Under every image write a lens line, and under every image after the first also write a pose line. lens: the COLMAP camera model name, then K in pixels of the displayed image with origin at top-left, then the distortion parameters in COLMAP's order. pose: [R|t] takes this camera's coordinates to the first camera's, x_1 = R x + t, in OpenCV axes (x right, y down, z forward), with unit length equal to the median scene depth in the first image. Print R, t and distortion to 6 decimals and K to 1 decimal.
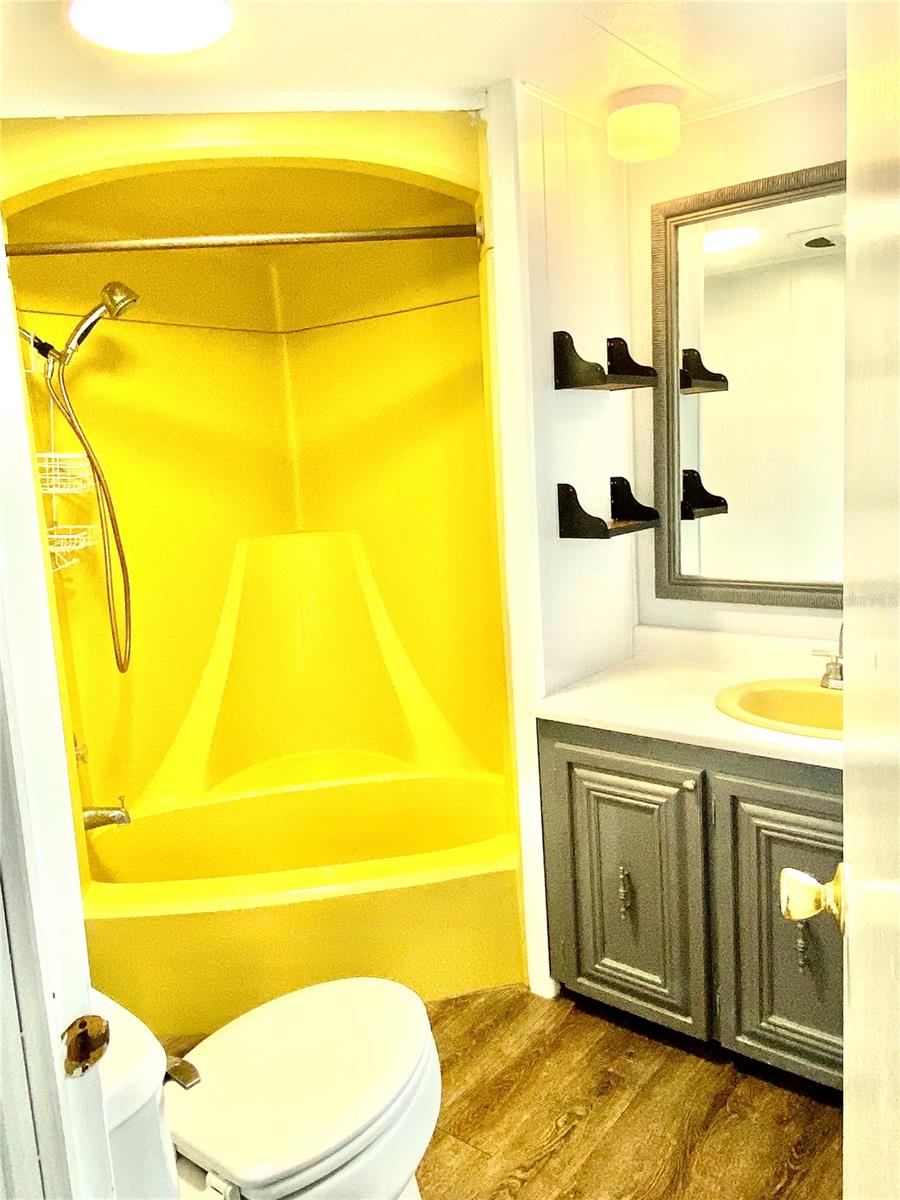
lens RADIAL K [[899.7, 0, 437.5], [0, 899.7, 589.7], [0, 0, 1]] dist [0.080231, -0.107022]
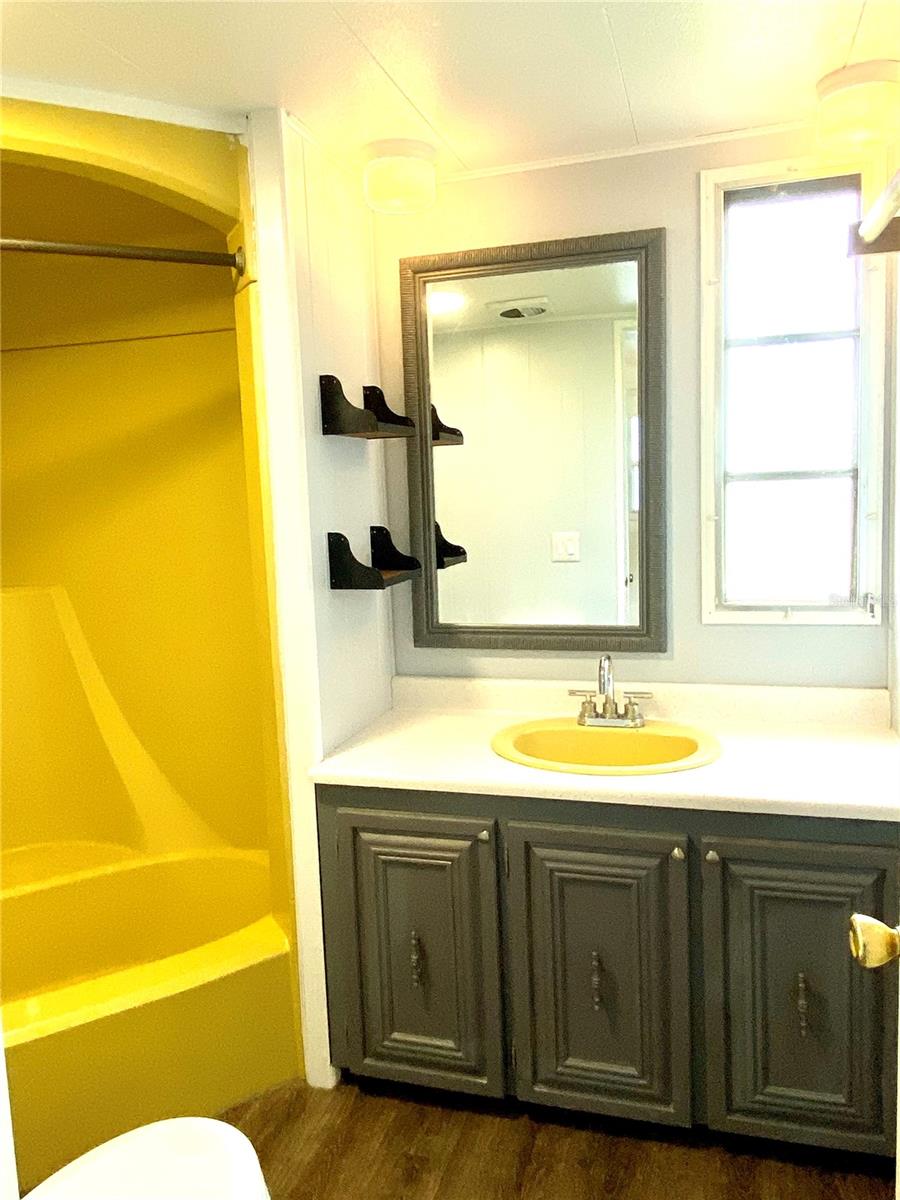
lens RADIAL K [[899.7, 0, 454.3], [0, 899.7, 592.6], [0, 0, 1]] dist [0.080231, -0.107022]
pose [[0.929203, -0.024733, 0.368741, -0.098091], [0.043789, 0.998098, -0.043400, -0.007604], [-0.366966, 0.056475, 0.928518, 0.073435]]
